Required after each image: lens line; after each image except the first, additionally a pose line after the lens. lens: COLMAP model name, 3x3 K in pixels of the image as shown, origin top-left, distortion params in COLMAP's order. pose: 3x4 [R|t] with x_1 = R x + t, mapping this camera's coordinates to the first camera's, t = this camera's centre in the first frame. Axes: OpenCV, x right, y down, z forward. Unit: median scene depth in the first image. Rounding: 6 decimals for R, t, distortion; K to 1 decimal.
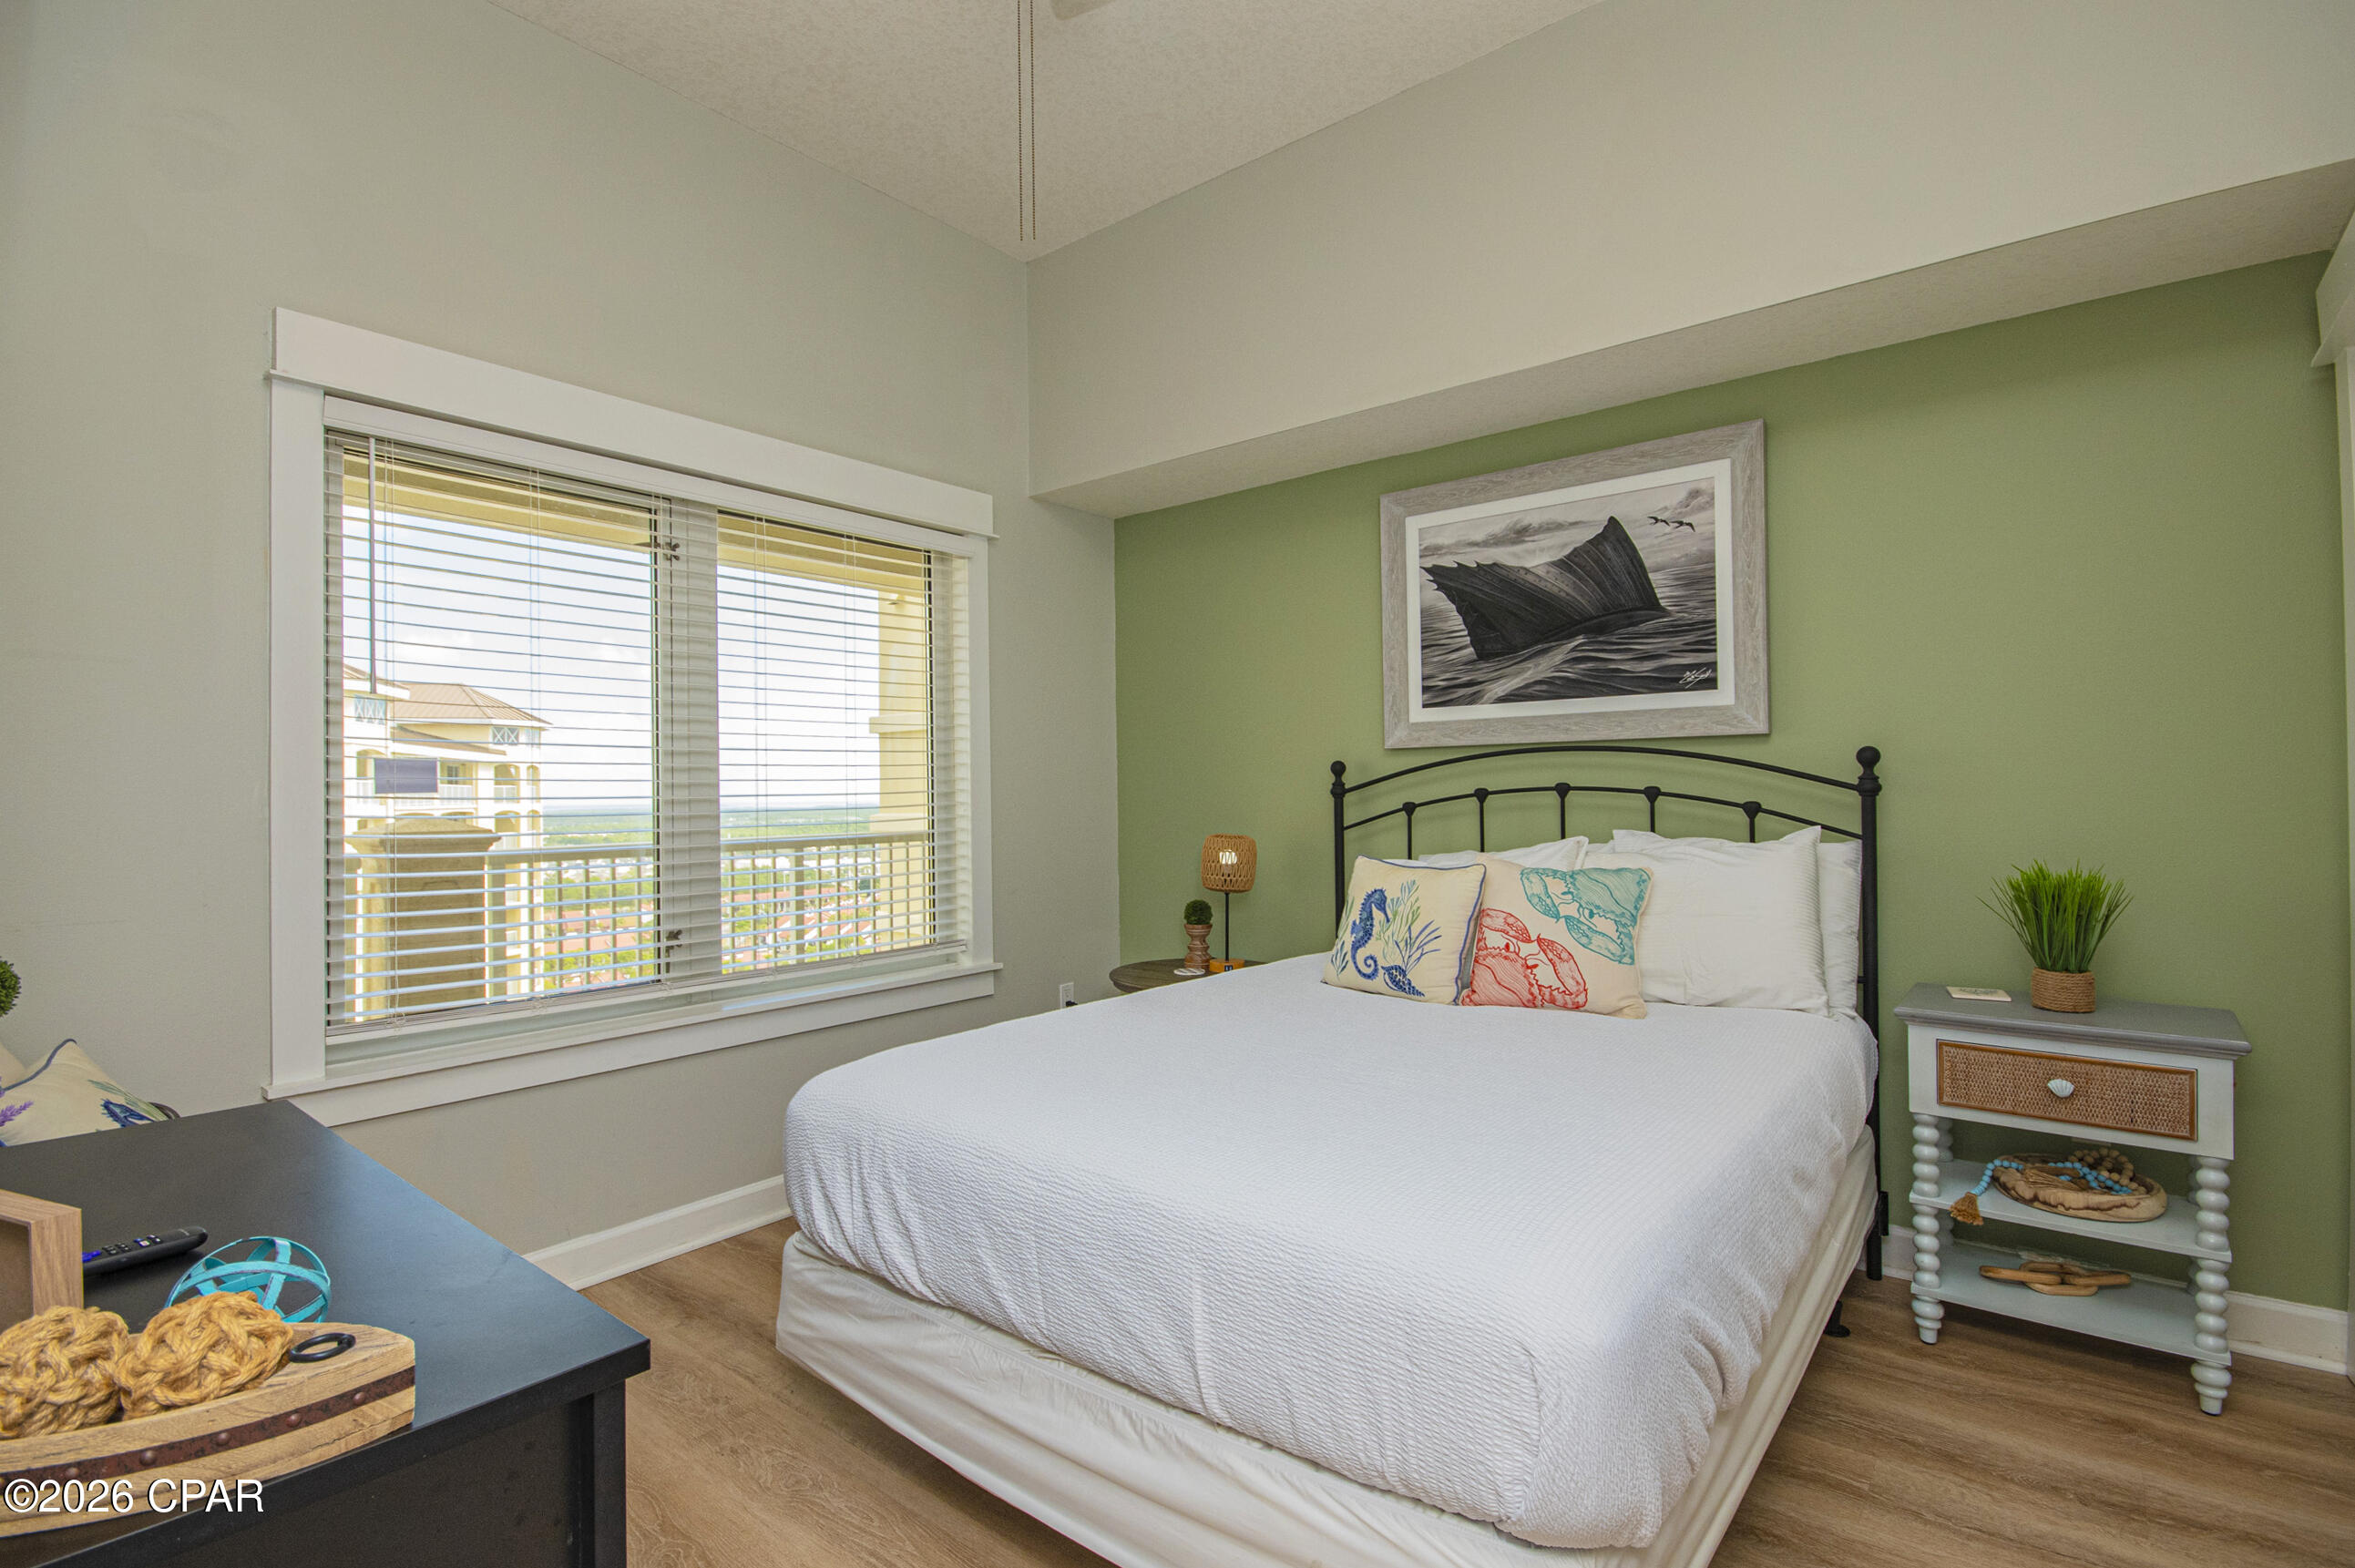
lens RADIAL K [[1103.5, 0, 1198.6], [0, 1103.5, 780.1], [0, 0, 1]] dist [0.013944, -0.016132]
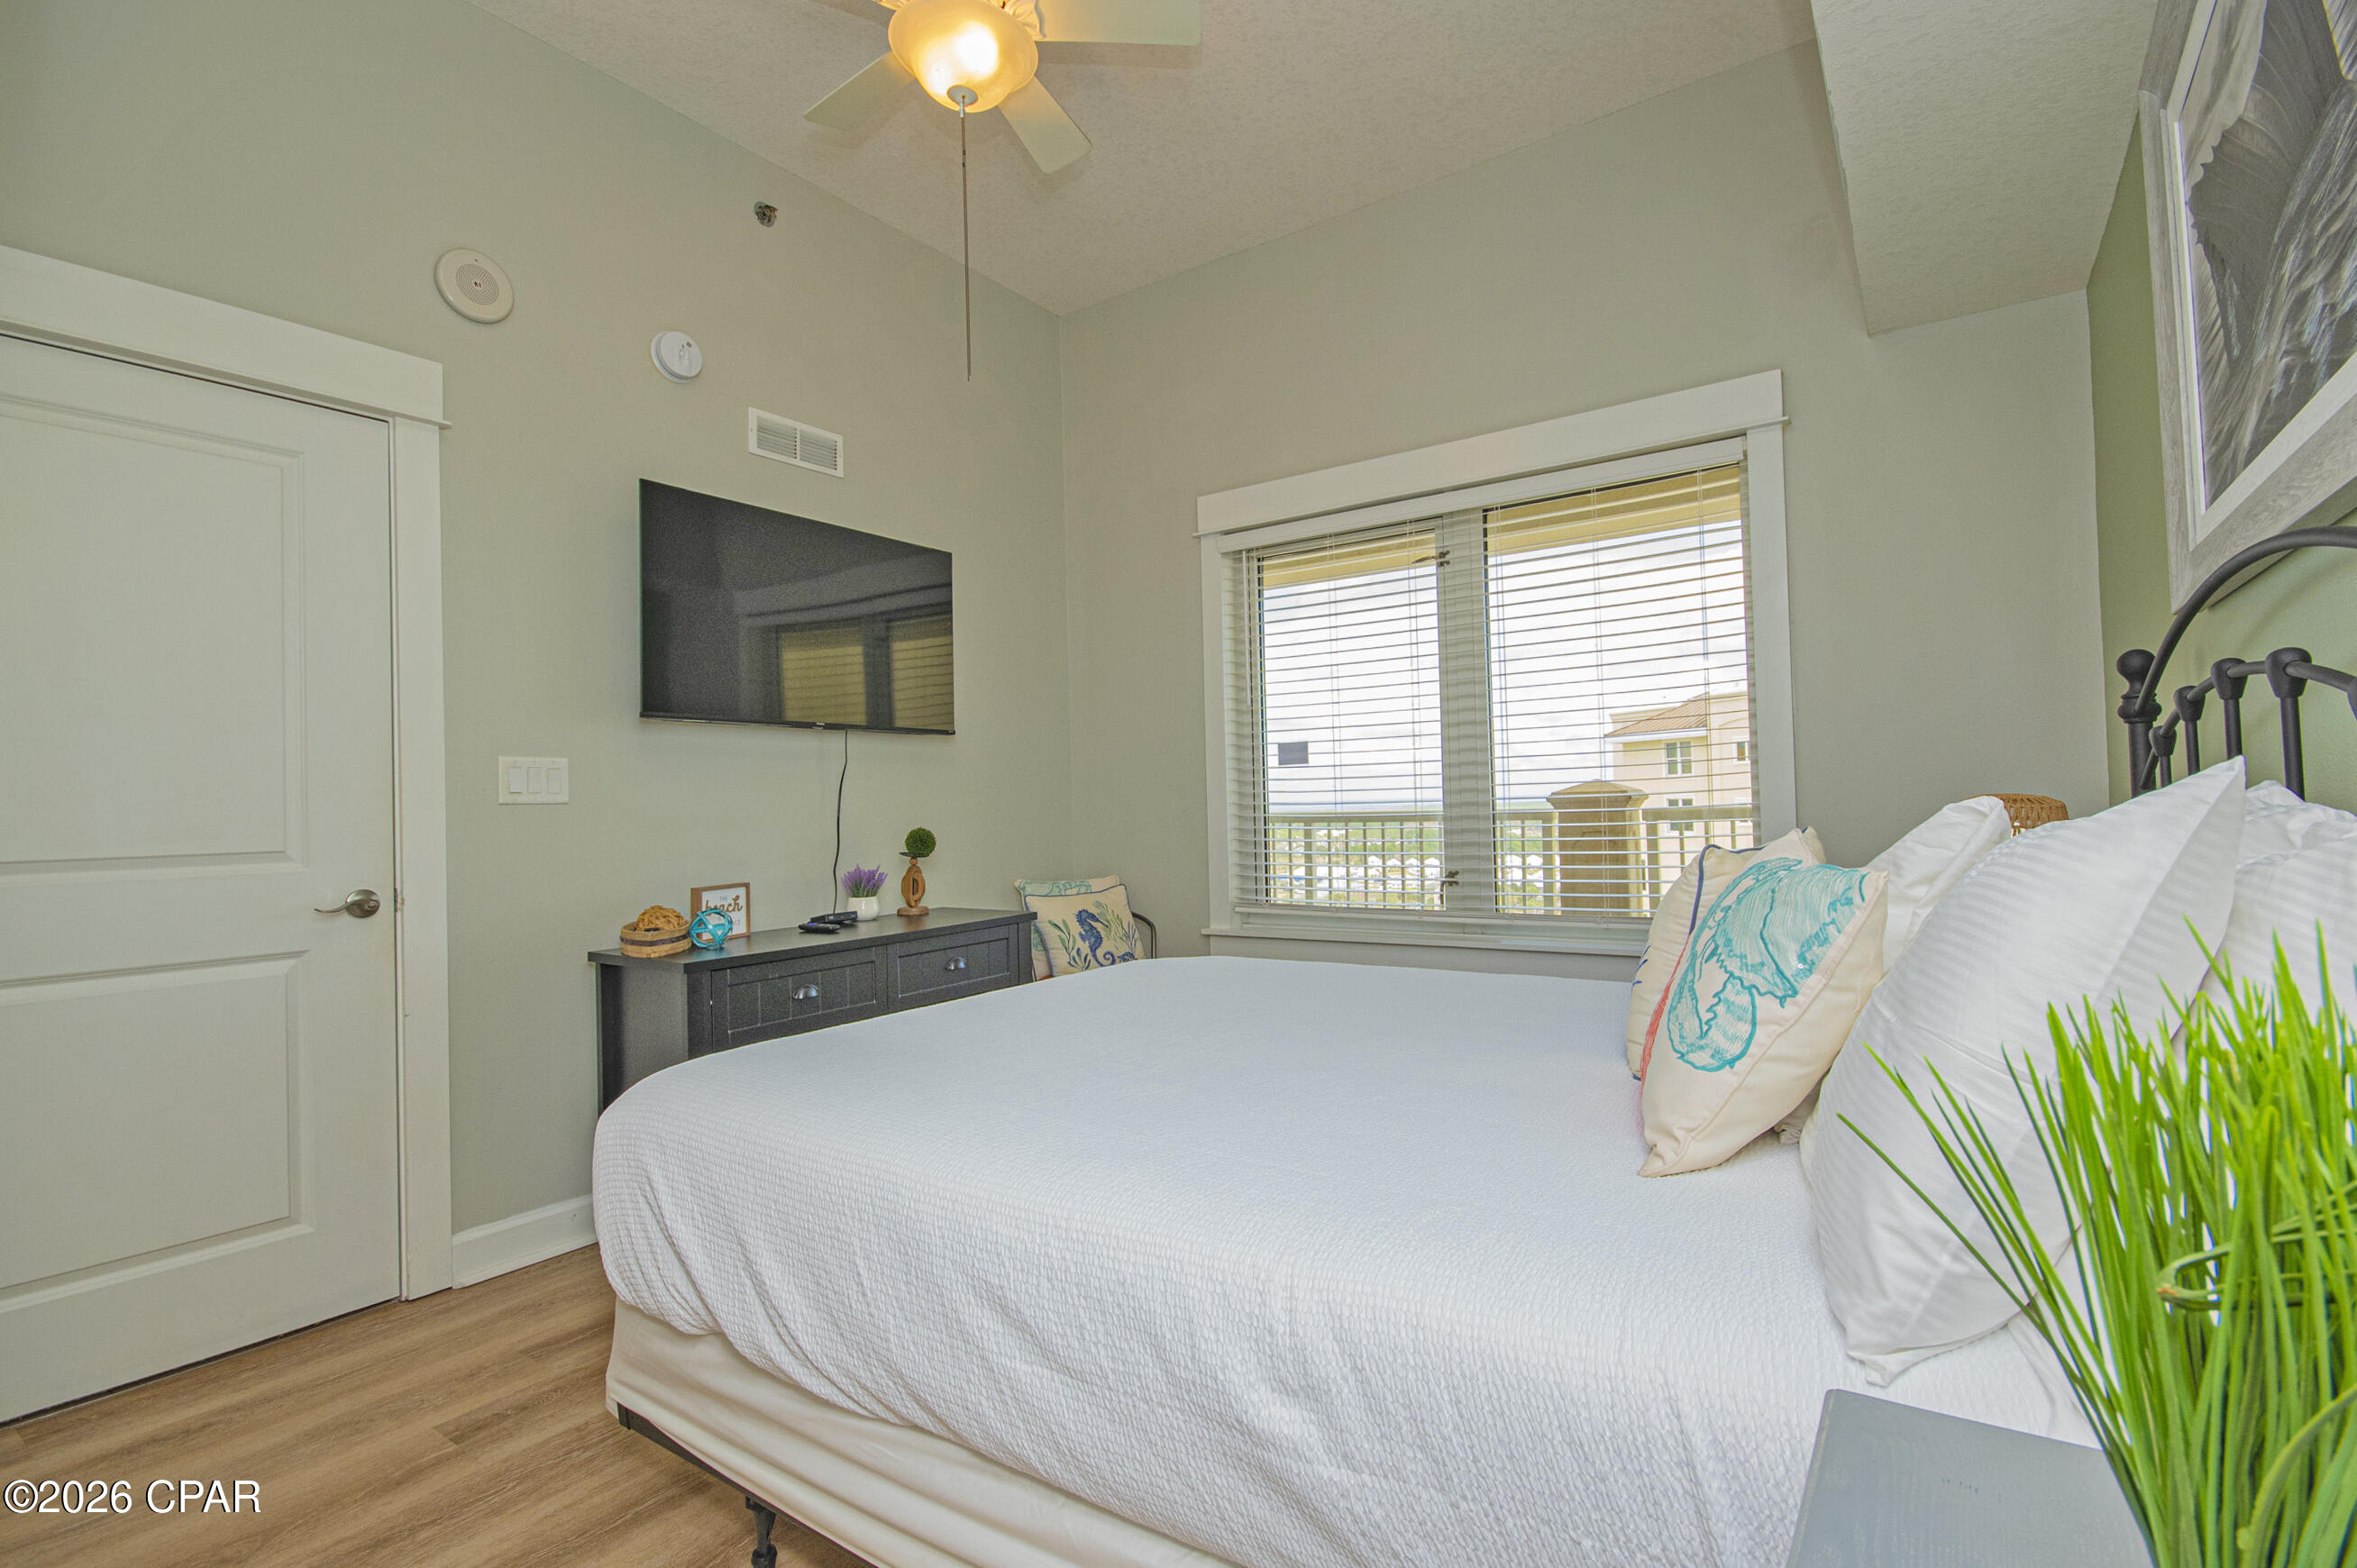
lens RADIAL K [[1104.3, 0, 1199.6], [0, 1104.3, 780.1], [0, 0, 1]] dist [0.013944, -0.016132]
pose [[0.067726, -0.007157, -0.997678, 0.723903], [0.041001, 0.999149, -0.004385, 0.031317], [0.996861, -0.040609, 0.067962, 0.645497]]
